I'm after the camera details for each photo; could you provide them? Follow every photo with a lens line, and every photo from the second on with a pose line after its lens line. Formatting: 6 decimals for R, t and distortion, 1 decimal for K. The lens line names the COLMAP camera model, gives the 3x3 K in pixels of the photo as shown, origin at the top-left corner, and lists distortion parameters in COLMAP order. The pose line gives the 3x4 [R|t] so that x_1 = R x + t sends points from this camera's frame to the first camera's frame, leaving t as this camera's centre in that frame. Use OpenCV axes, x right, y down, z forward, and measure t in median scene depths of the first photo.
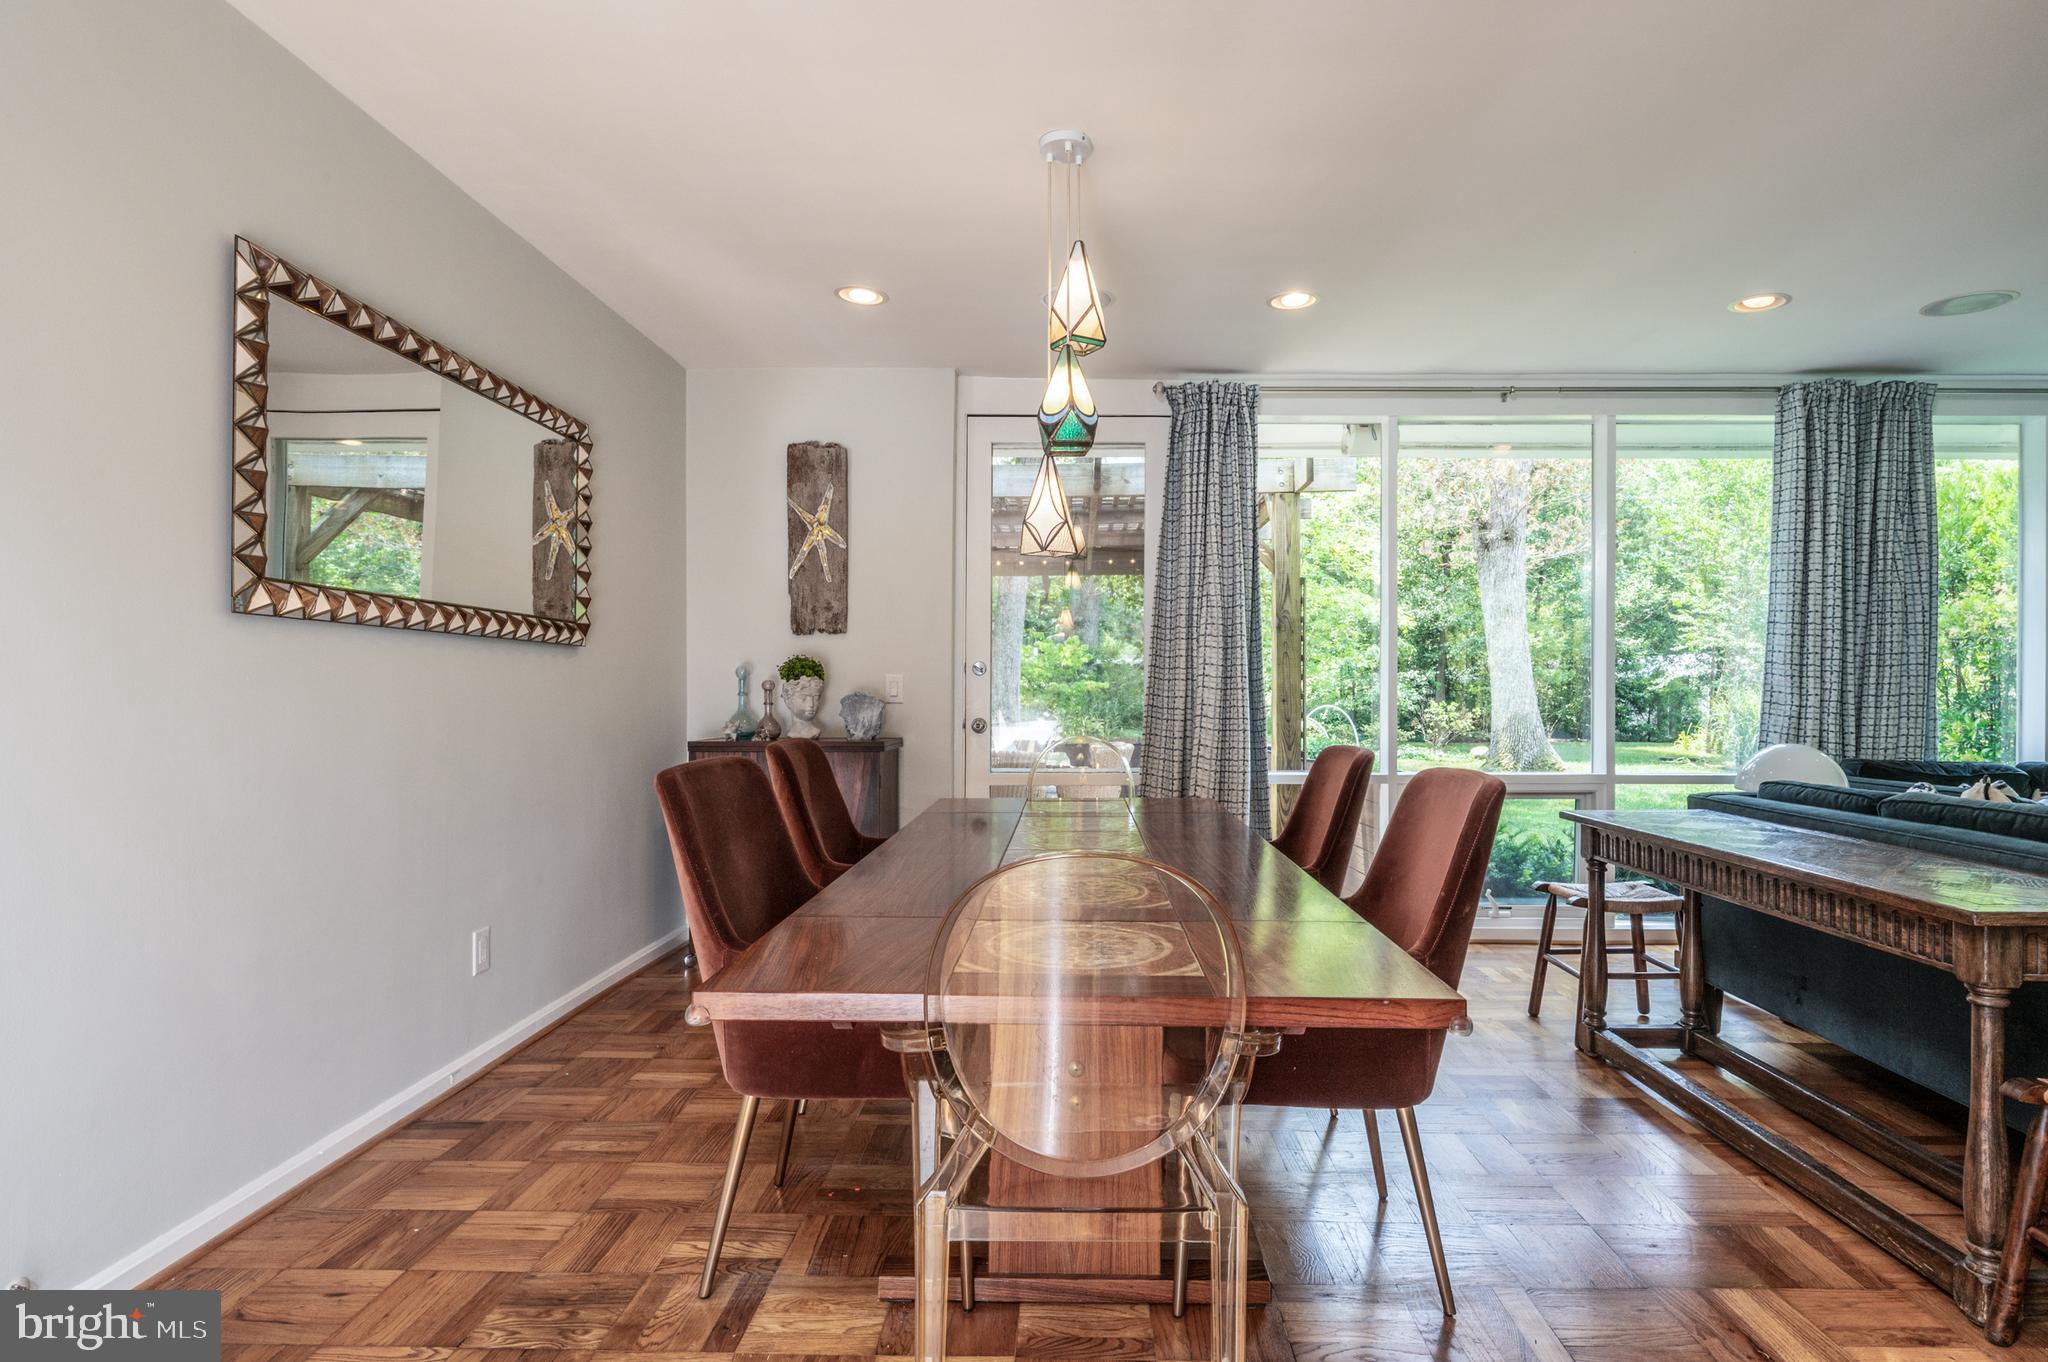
lens RADIAL K [[996.7, 0, 1040.0], [0, 996.7, 700.5], [0, 0, 1]] dist [-0.001509, -0.000865]
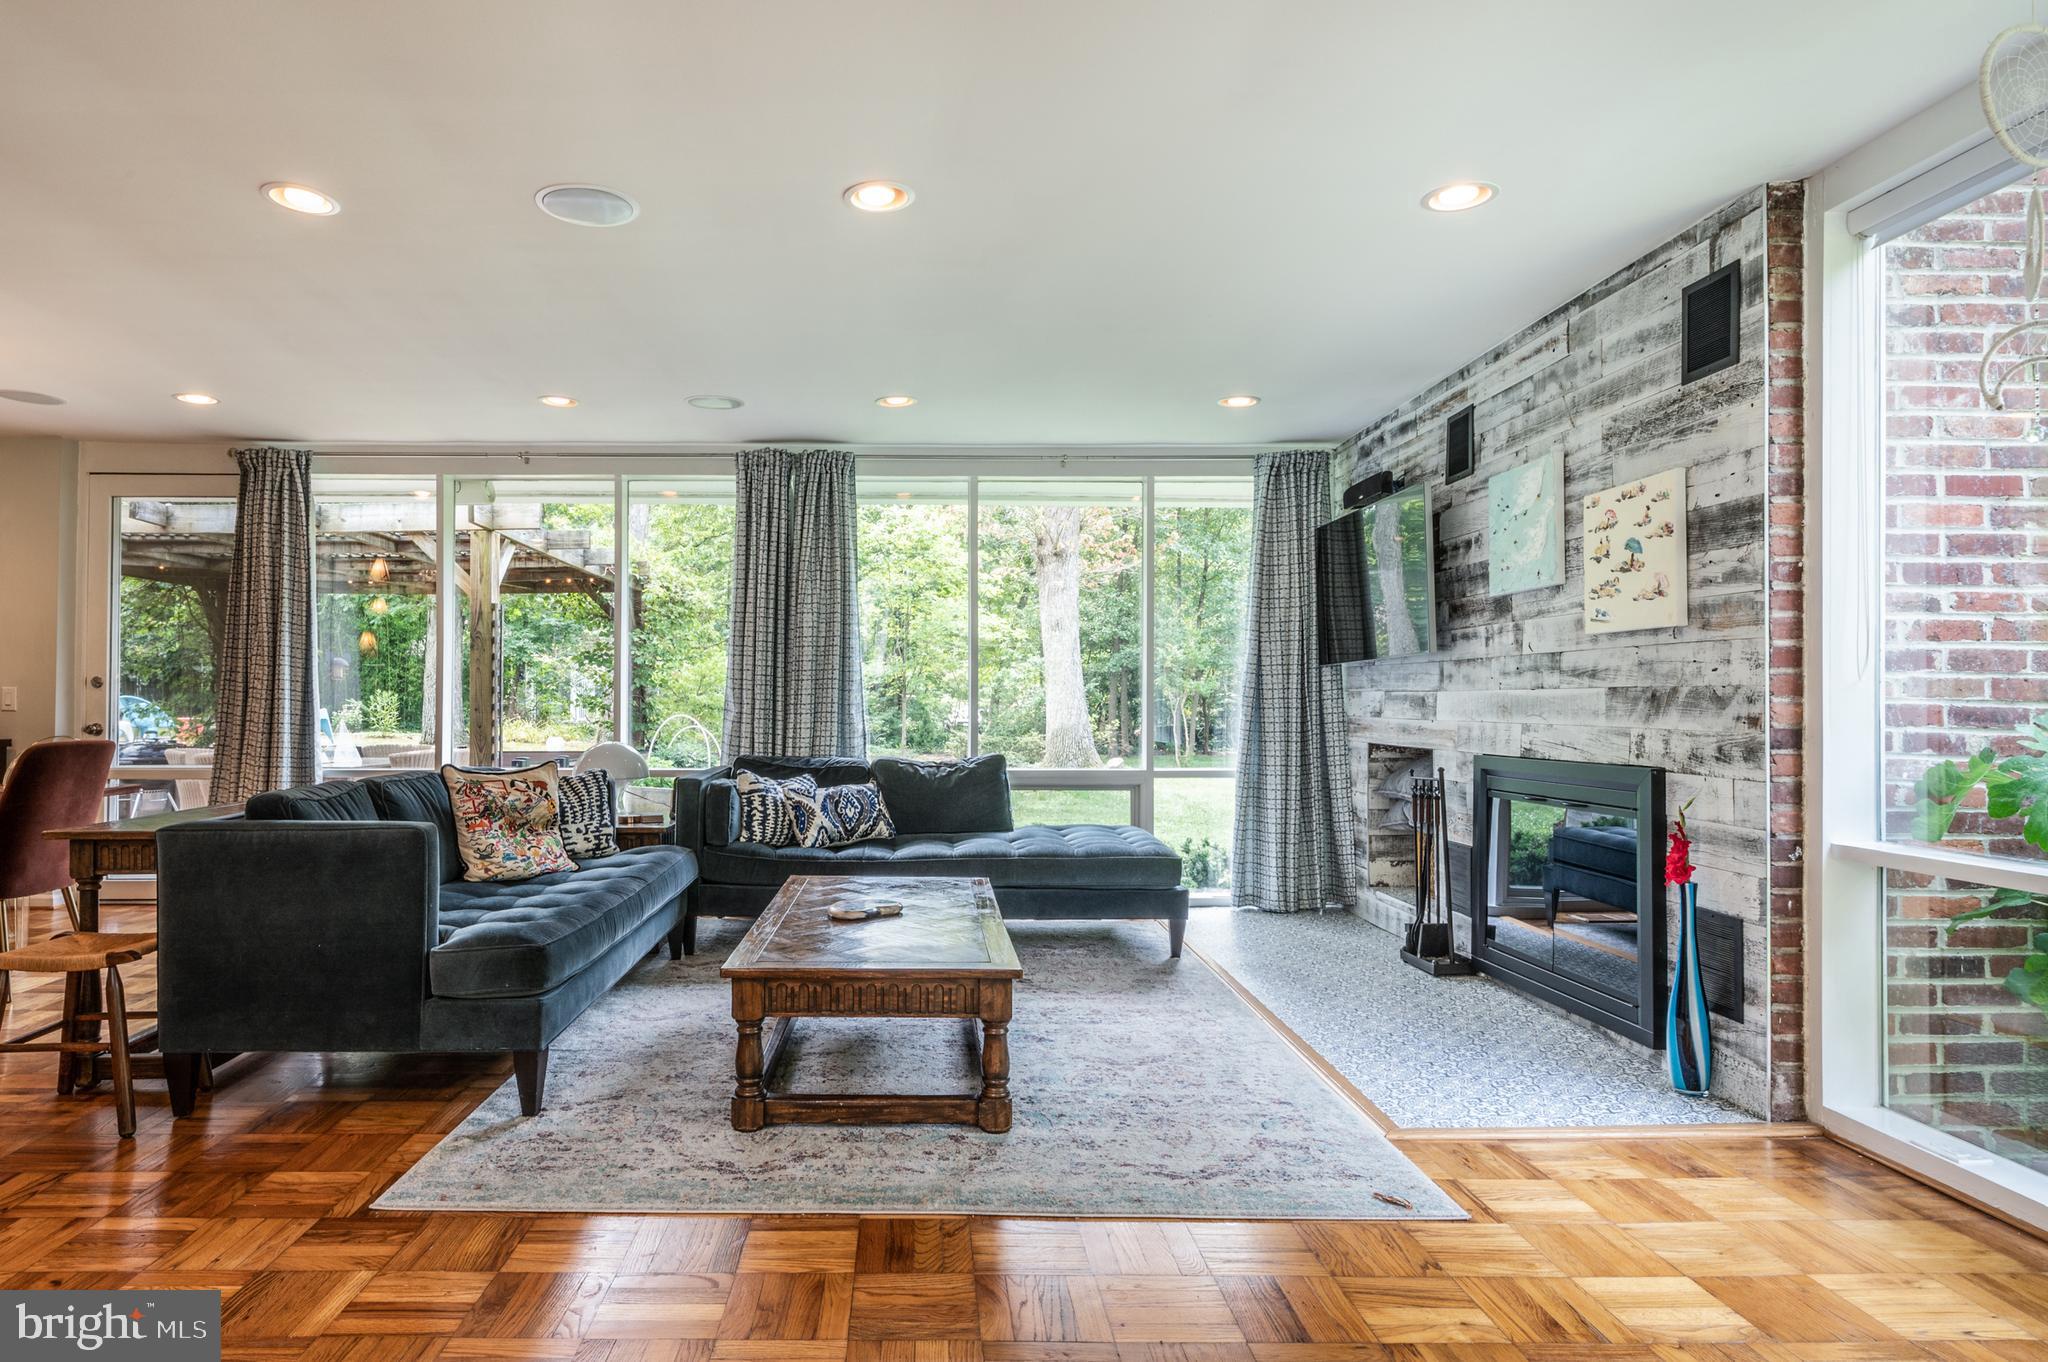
lens RADIAL K [[1083.0, 0, 1010.4], [0, 1083.0, 701.3], [0, 0, 1]] dist [0.001426, -0.000642]
pose [[0.999921, -0.001985, 0.012447, 0.972734], [0.002132, 0.999928, -0.011797, 0.006847], [-0.012422, 0.011822, 0.999853, -0.307194]]
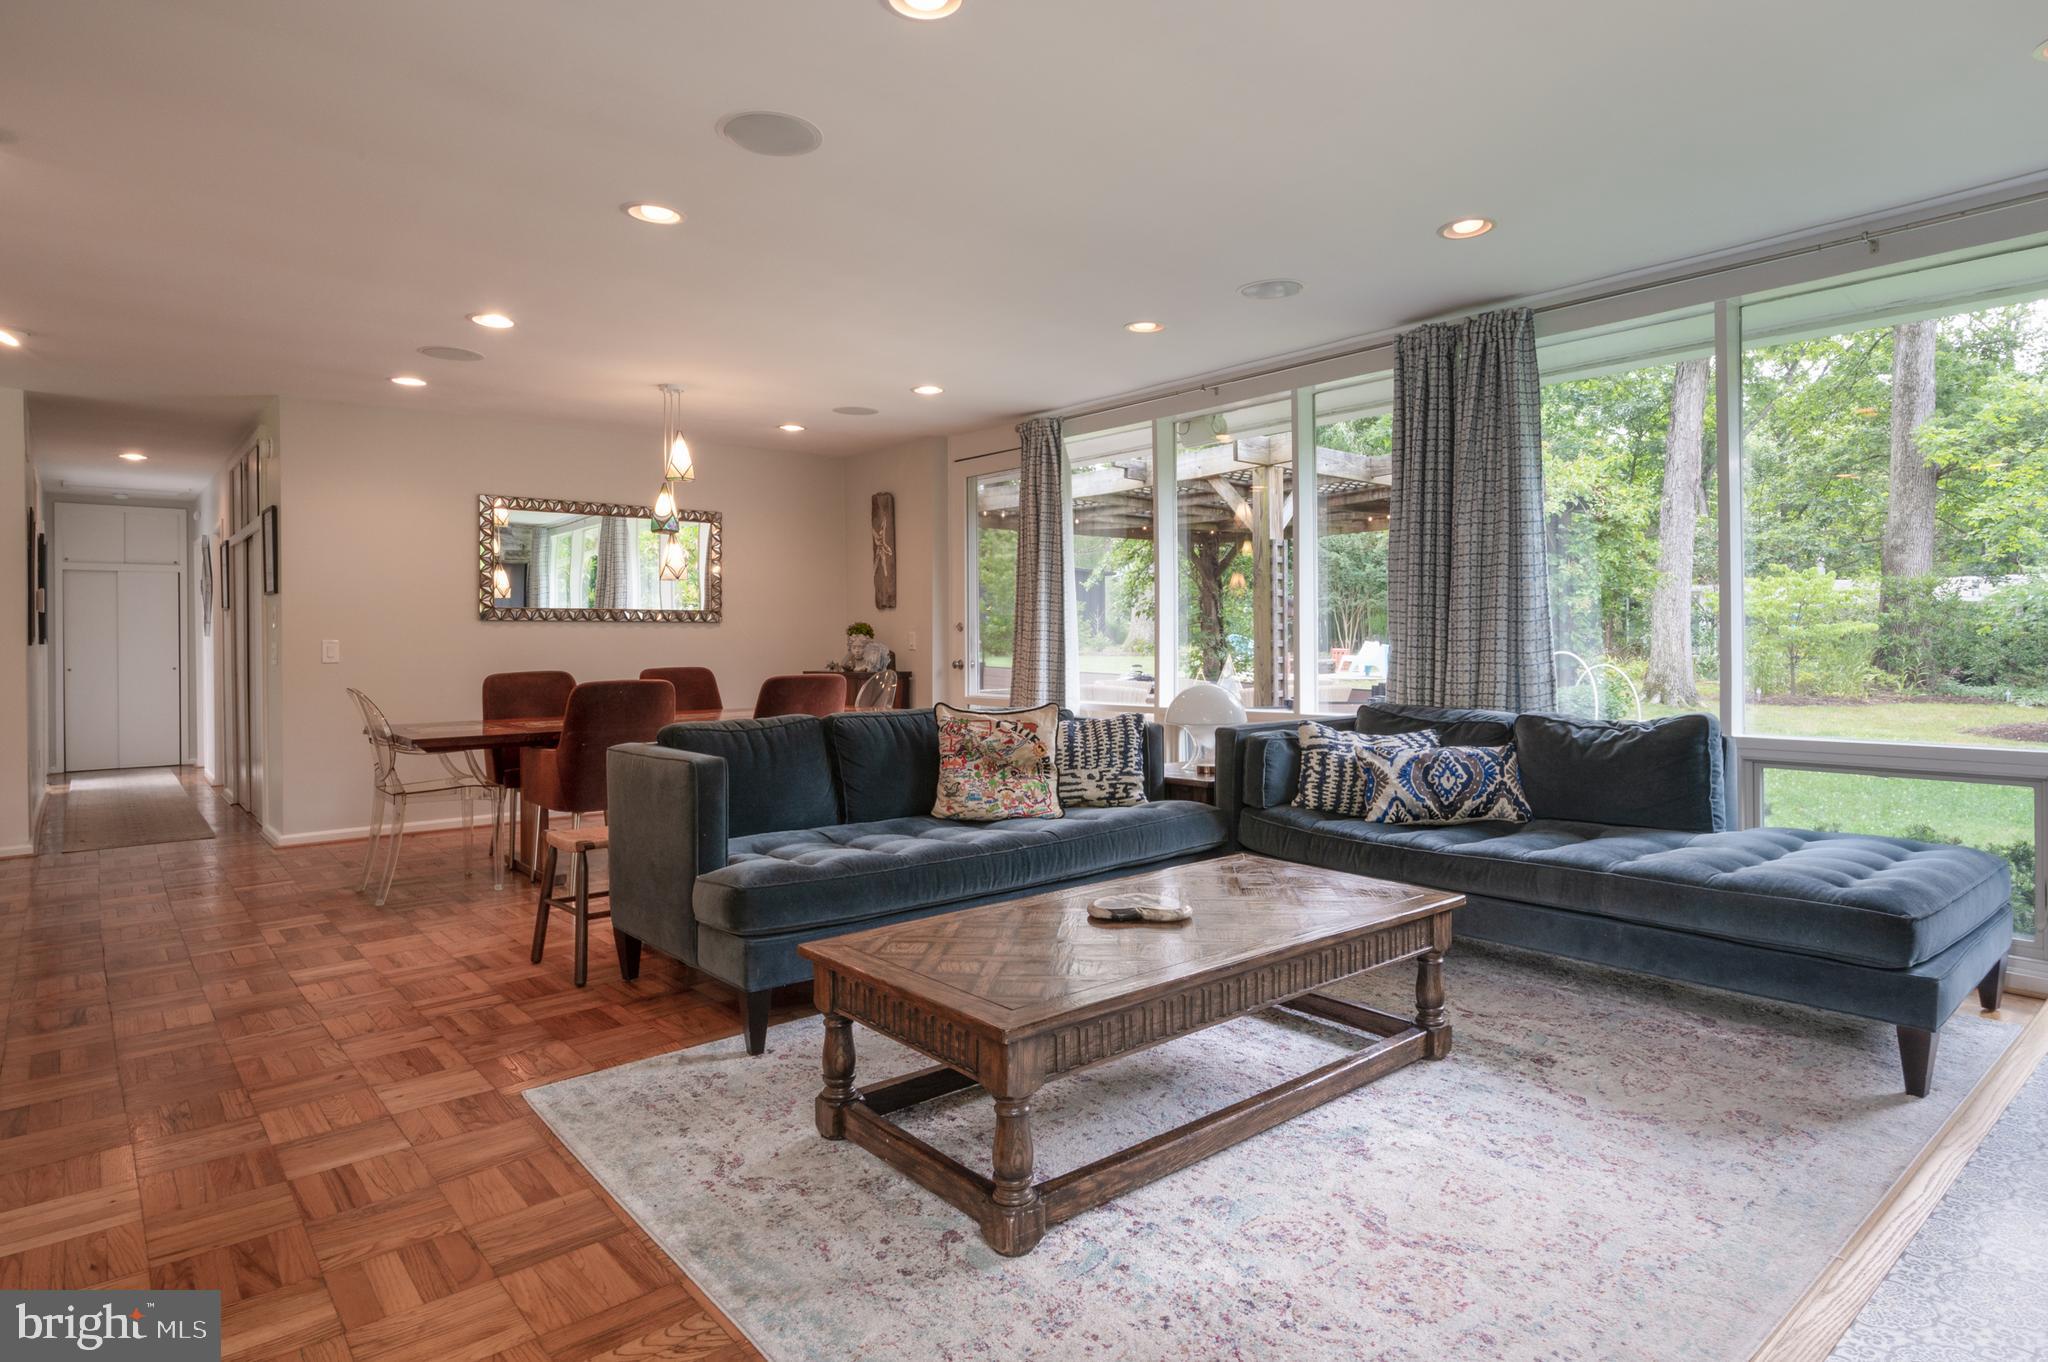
lens RADIAL K [[1139.5, 0, 1046.7], [0, 1139.5, 652.6], [0, 0, 1]] dist [0.002233, 0.001656]
pose [[0.667616, -0.001404, -0.744504, 1.256591], [0.002065, 0.999998, -0.000034, 0.004784], [0.744503, -0.001515, 0.667618, -0.043698]]
